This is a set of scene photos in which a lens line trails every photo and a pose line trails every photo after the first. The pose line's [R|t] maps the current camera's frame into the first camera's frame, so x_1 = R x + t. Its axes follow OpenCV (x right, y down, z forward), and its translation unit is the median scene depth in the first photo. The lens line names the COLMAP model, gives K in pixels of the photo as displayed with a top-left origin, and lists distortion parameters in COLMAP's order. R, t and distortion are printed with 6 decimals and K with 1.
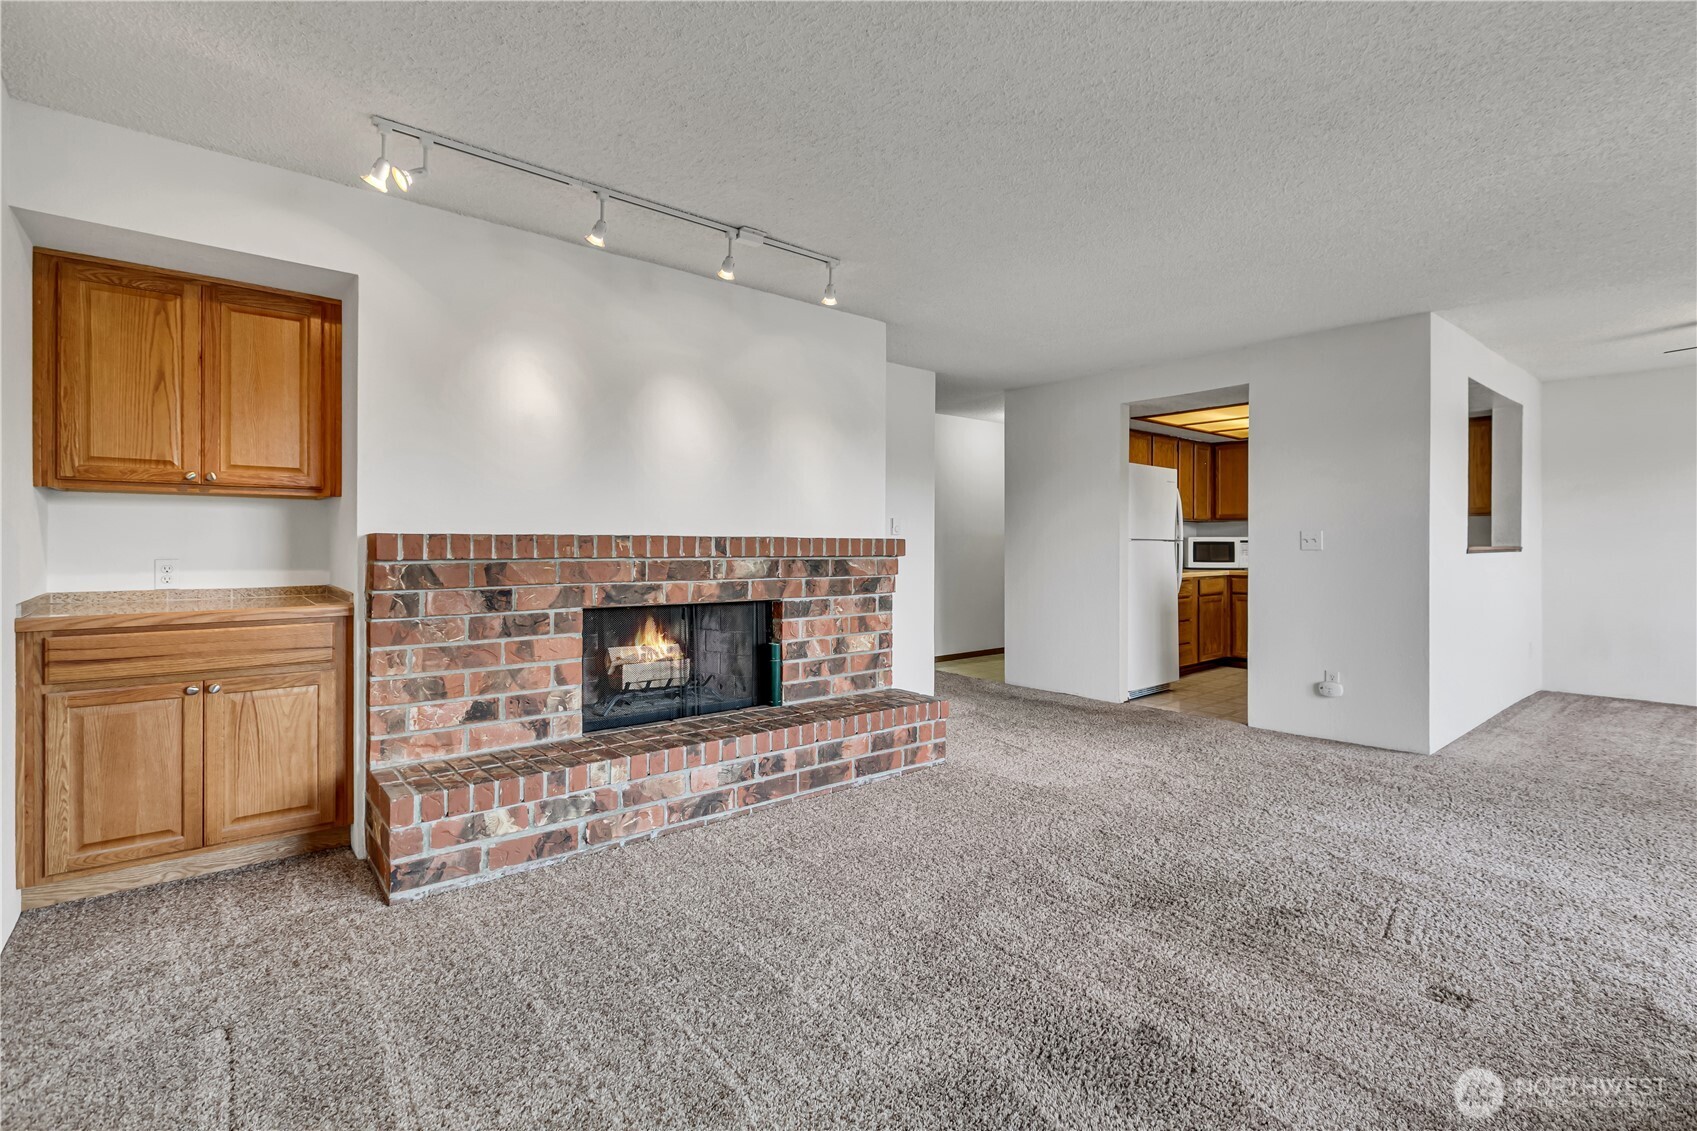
lens RADIAL K [[781.3, 0, 874.7], [0, 781.3, 547.5], [0, 0, 1]] dist [-0.001893, -0.001626]
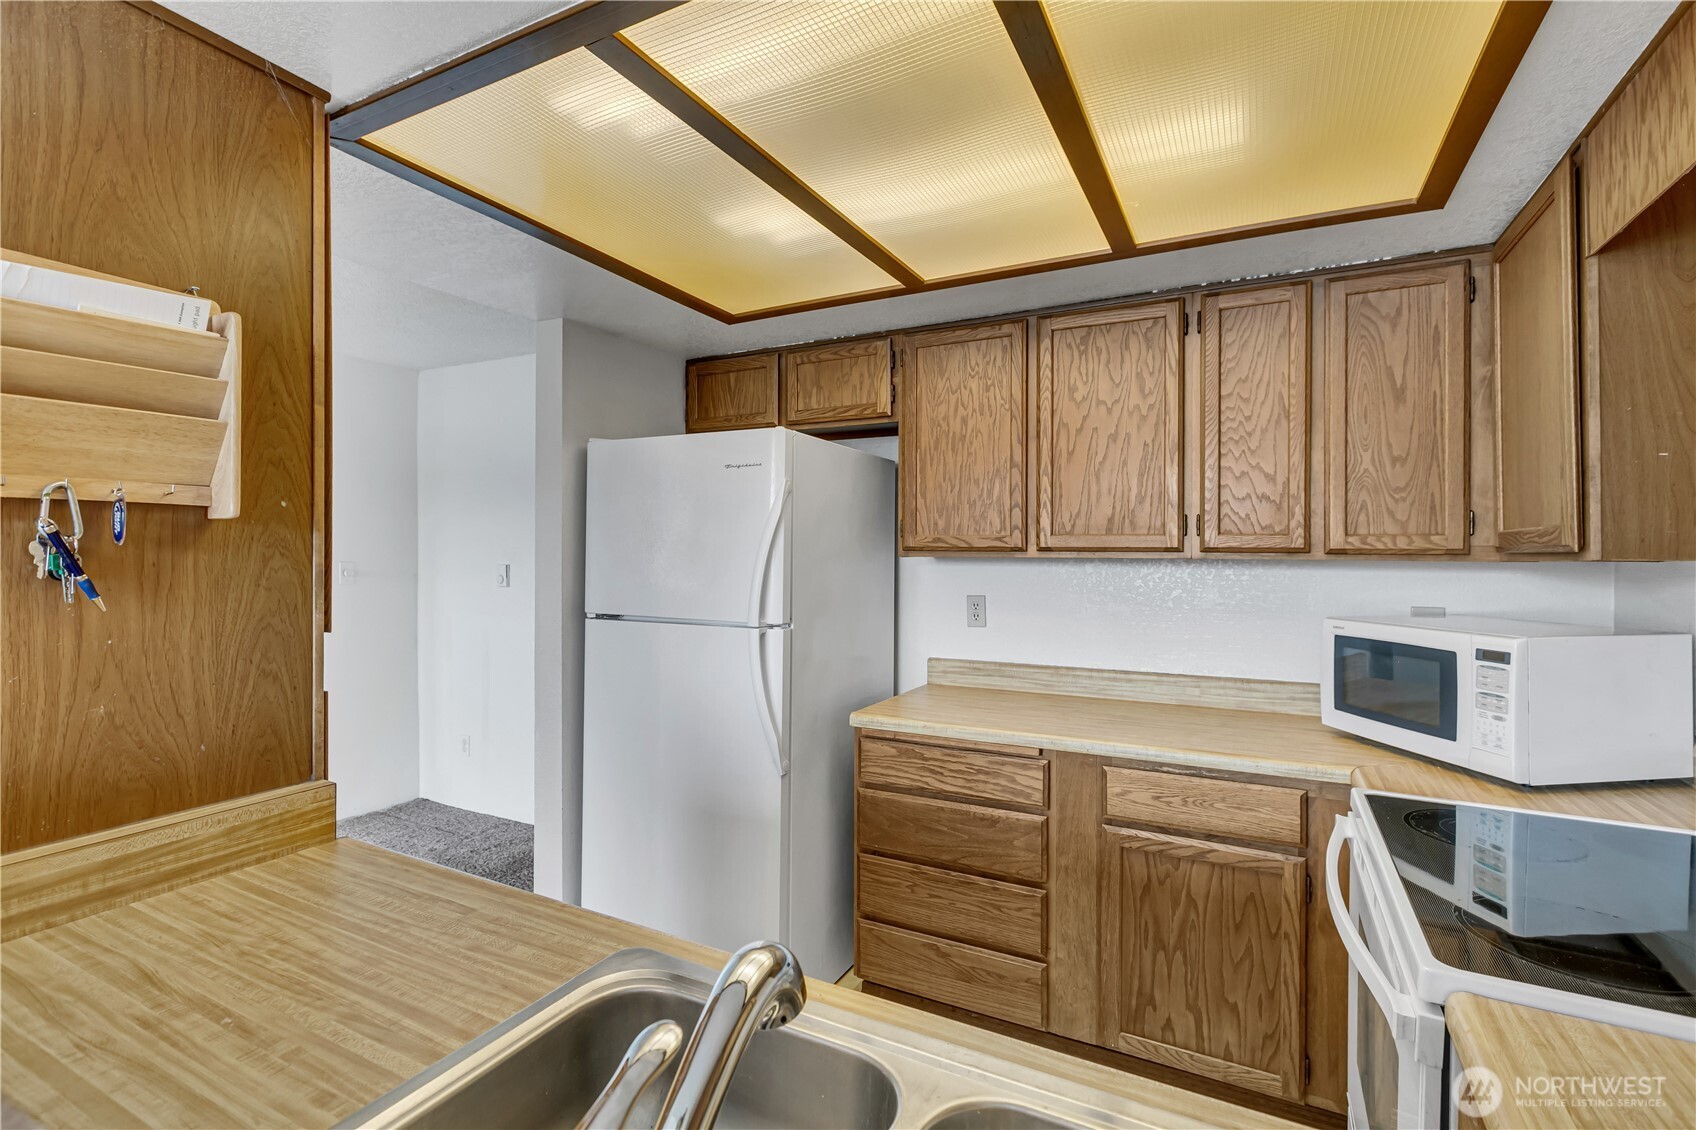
lens RADIAL K [[780.8, 0, 848.1], [0, 780.8, 548.2], [0, 0, 1]] dist [-0.001893, -0.001626]
pose [[0.362998, -0.009073, -0.931746, 1.295910], [-0.010424, 0.999850, -0.013797, -0.069495], [0.931732, 0.014721, 0.362849, 1.581788]]
